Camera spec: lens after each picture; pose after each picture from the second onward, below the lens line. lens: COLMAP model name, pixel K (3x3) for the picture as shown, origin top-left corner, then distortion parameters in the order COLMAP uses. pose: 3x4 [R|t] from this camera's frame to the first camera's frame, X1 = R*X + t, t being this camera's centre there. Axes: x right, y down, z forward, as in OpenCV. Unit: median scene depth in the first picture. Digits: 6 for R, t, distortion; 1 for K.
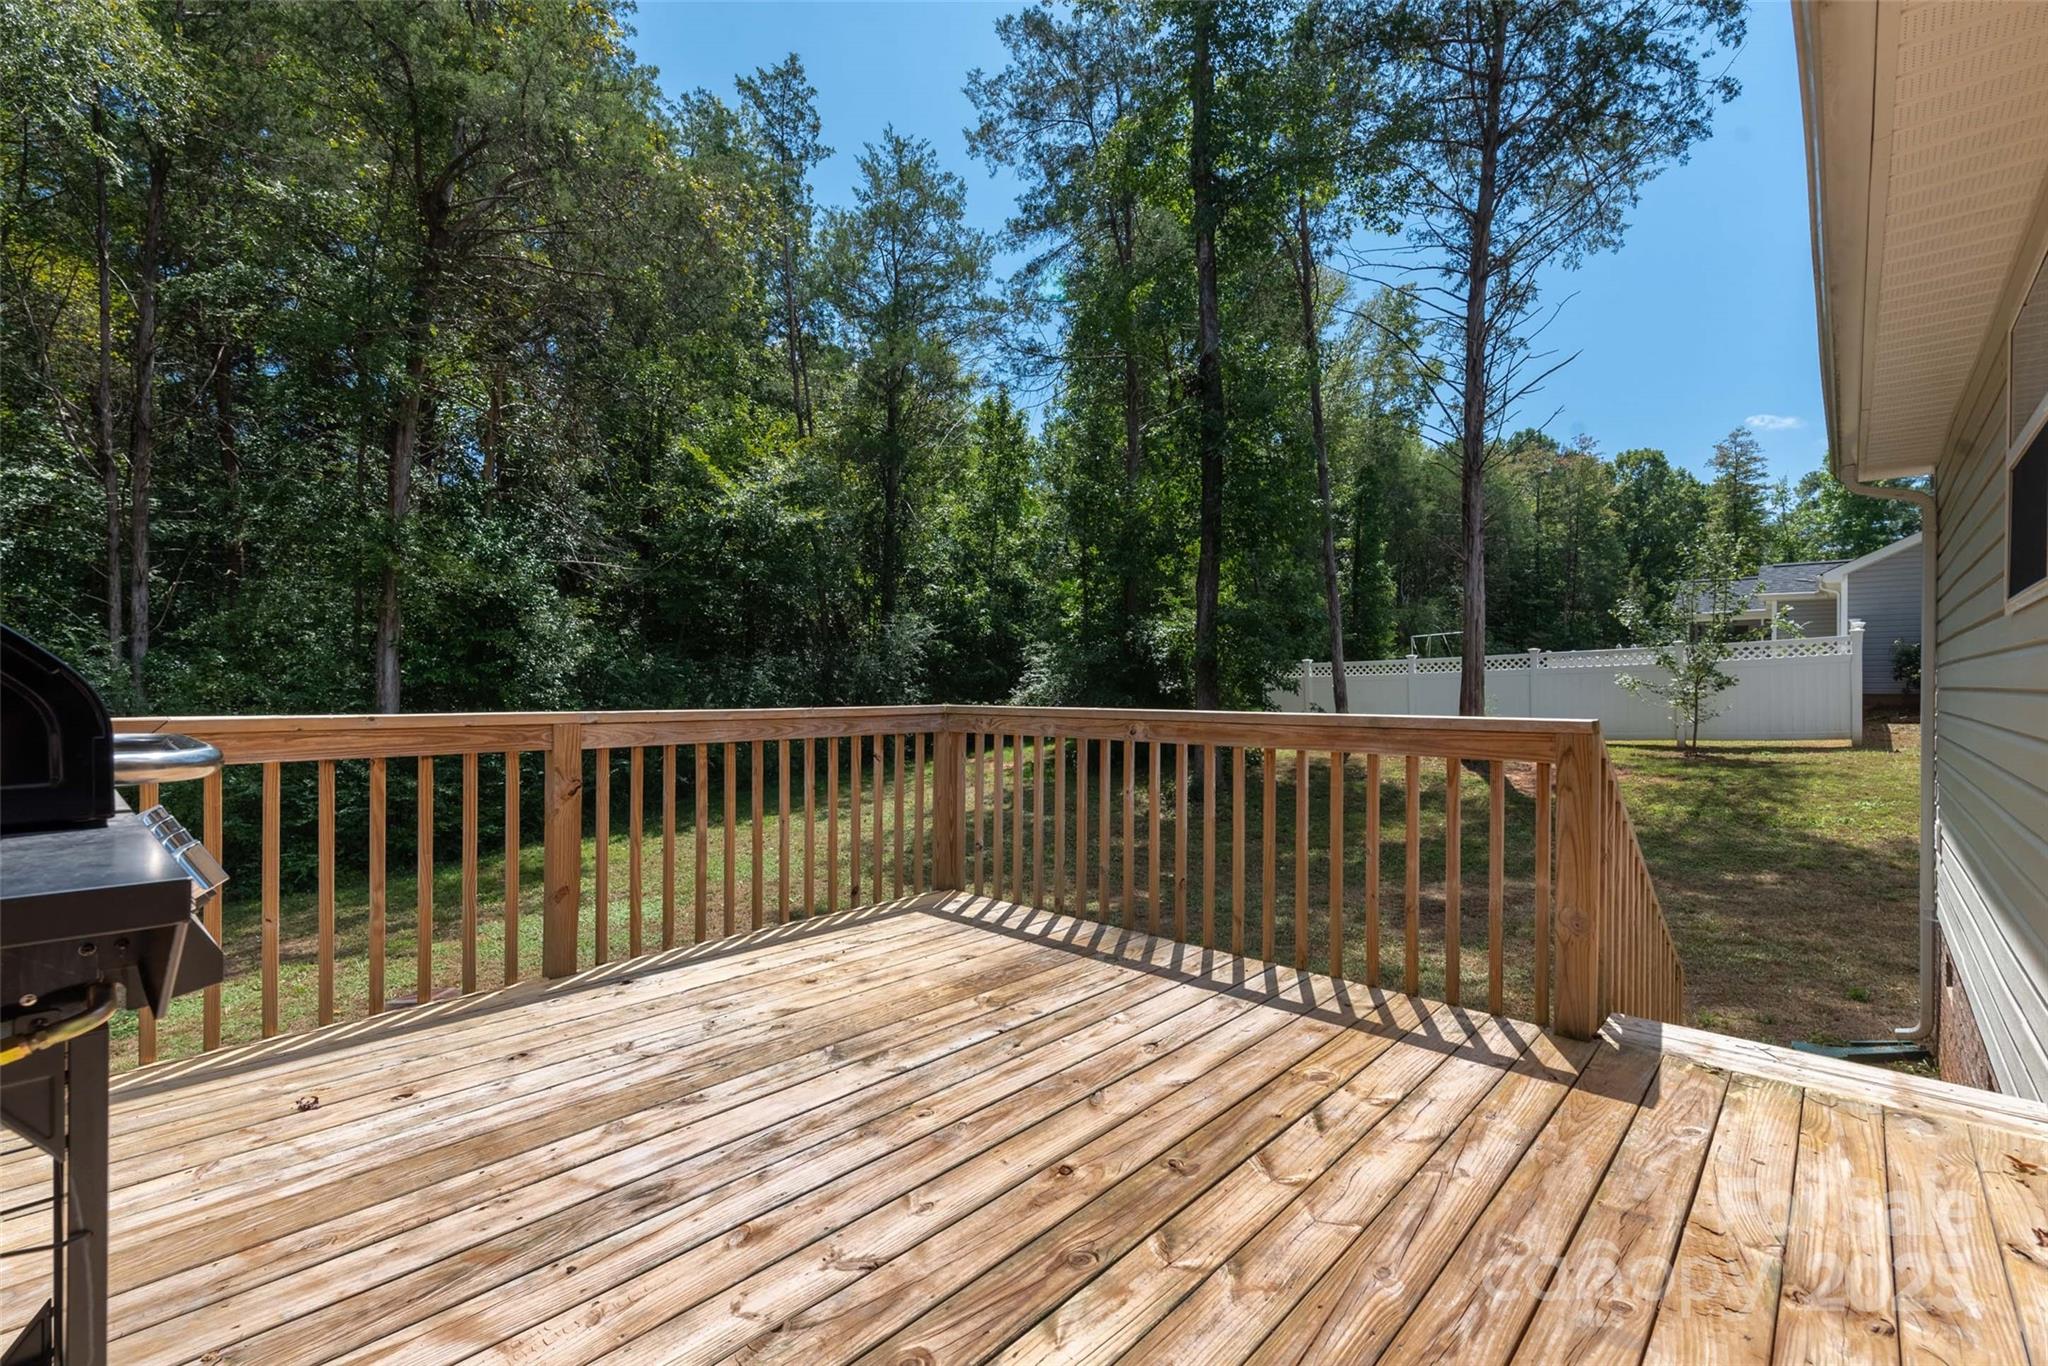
lens RADIAL K [[889.4, 0, 1024.0], [0, 889.4, 683.0], [0, 0, 1]] dist [0.000293, -0.000056]
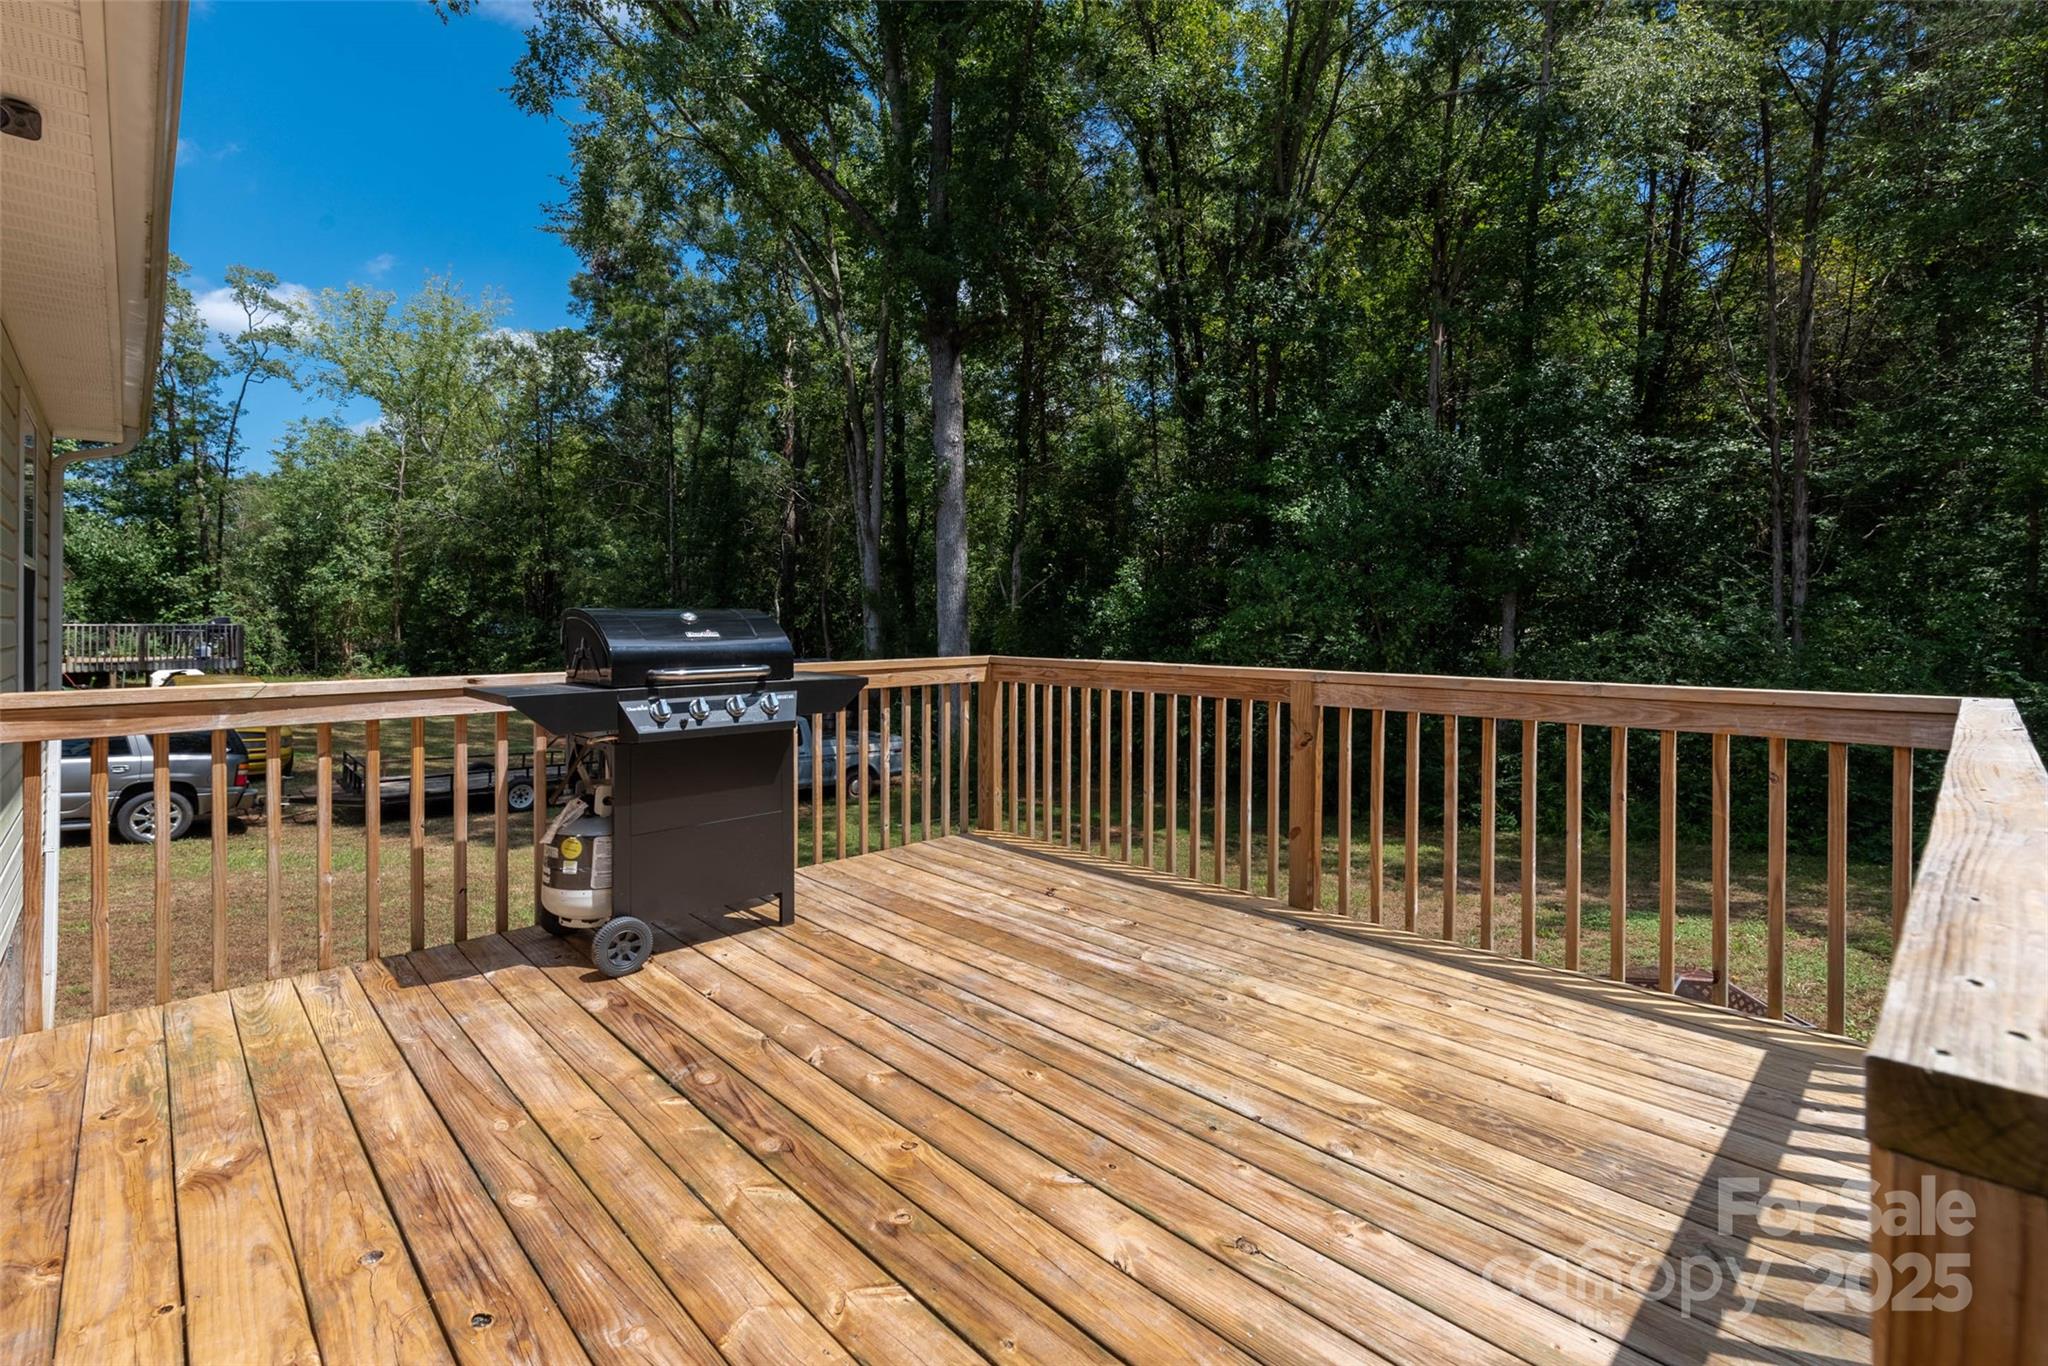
lens RADIAL K [[926.4, 0, 1025.6], [0, 926.4, 621.0], [0, 0, 1]] dist [0.004135, 0.000549]
pose [[-0.054293, -0.004581, -0.998515, 0.654281], [0.001394, 0.999988, -0.004663, -0.024067], [0.998524, -0.001645, -0.054286, 0.714048]]
